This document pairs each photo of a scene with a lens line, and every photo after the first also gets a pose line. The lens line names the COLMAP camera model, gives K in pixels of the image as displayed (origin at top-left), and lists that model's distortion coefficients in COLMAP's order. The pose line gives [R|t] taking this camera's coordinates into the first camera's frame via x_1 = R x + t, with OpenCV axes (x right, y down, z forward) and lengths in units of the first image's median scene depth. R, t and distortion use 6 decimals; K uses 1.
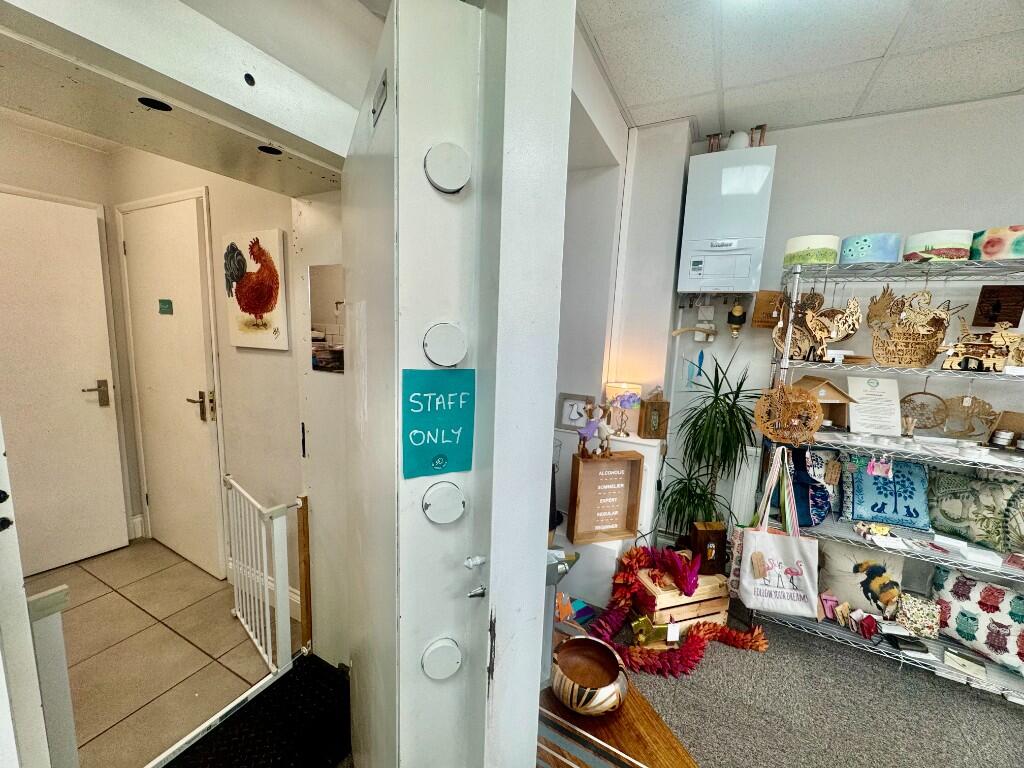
lens RADIAL K [[410.6, 0, 511.0], [0, 410.6, 386.6], [0, 0, 1]] dist [-0.001172, -0.000445]
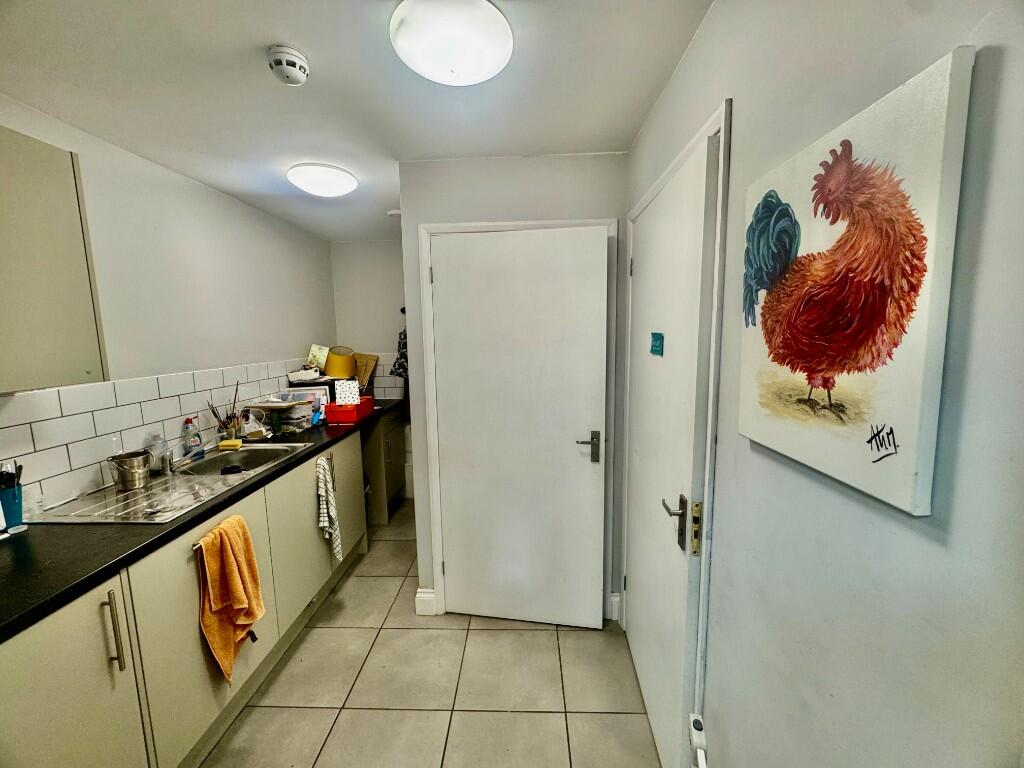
lens RADIAL K [[410.6, 0, 511.0], [0, 410.6, 386.6], [0, 0, 1]] dist [-0.001172, -0.000445]
pose [[0.420773, 0.070834, -0.904396, -0.398711], [-0.094541, 0.994942, 0.033941, -0.147581], [0.902226, 0.071222, 0.425342, 0.600228]]
